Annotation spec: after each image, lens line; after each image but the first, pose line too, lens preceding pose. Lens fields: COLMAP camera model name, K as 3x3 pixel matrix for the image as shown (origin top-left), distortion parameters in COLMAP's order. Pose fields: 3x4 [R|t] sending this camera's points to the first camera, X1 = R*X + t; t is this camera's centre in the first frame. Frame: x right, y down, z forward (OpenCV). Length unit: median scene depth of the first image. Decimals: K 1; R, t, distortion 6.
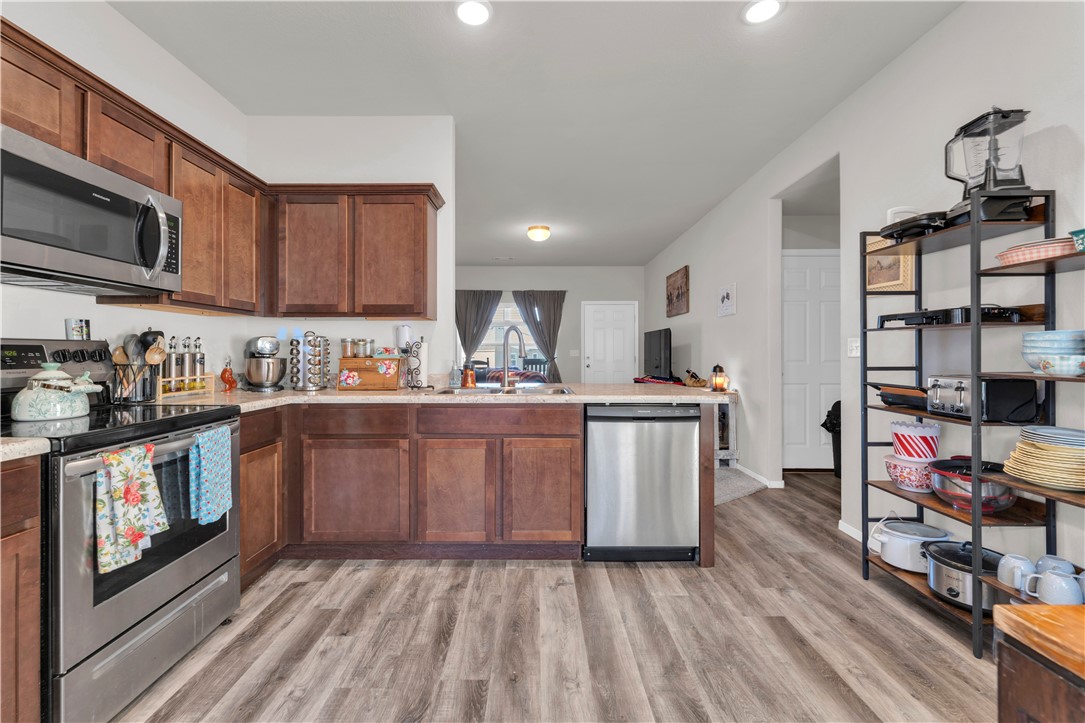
lens RADIAL K [[436.5, 0, 539.1], [0, 436.5, 352.9], [0, 0, 1]] dist [0.002281, 0.000154]
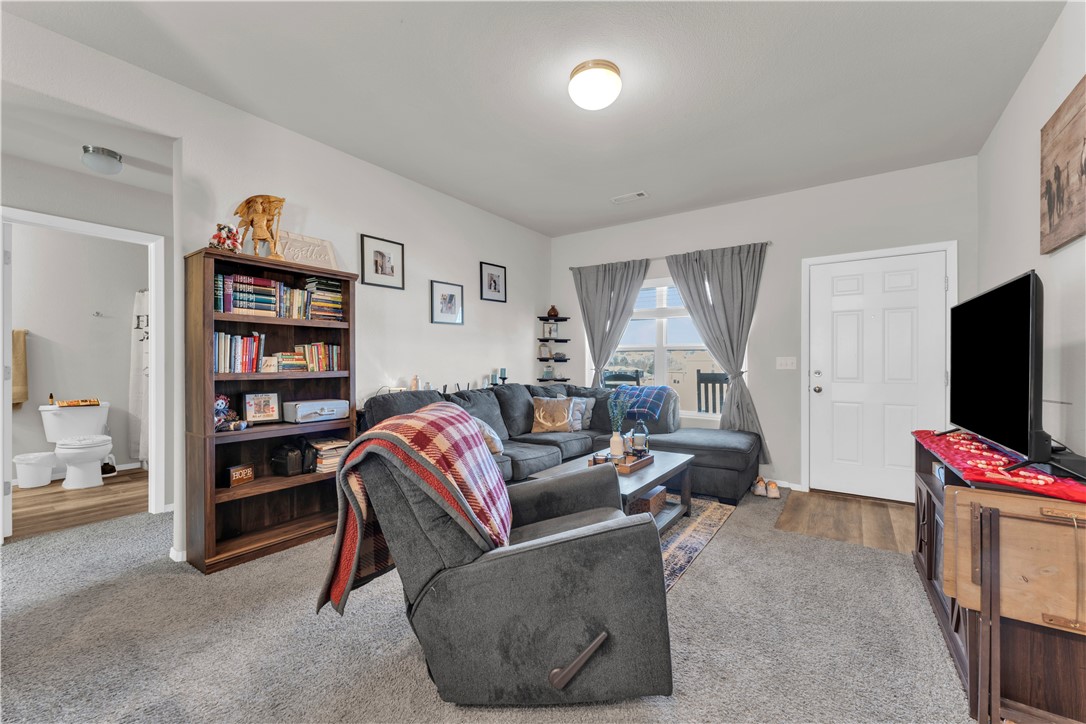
lens RADIAL K [[436.9, 0, 543.4], [0, 436.9, 360.9], [0, 0, 1]] dist [0.002281, 0.000154]
pose [[0.808602, 0.001216, -0.588355, 0.152143], [-0.001633, 0.999999, -0.000178, -0.001293], [0.588354, 0.001105, 0.808603, 0.426533]]
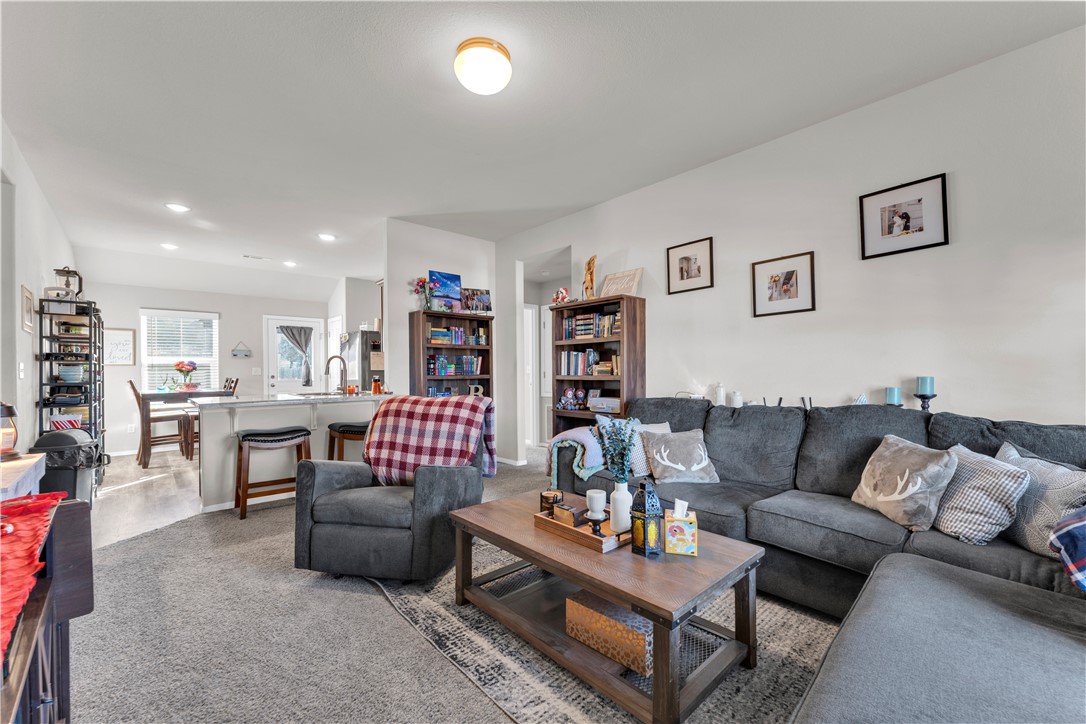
lens RADIAL K [[436.9, 0, 537.3], [0, 436.9, 370.6], [0, 0, 1]] dist [0.002281, 0.000154]
pose [[-0.748446, 0.010625, -0.663110, 0.170320], [0.012522, 0.999920, 0.001888, 0.001063], [0.663077, -0.006891, -0.748519, 1.250926]]
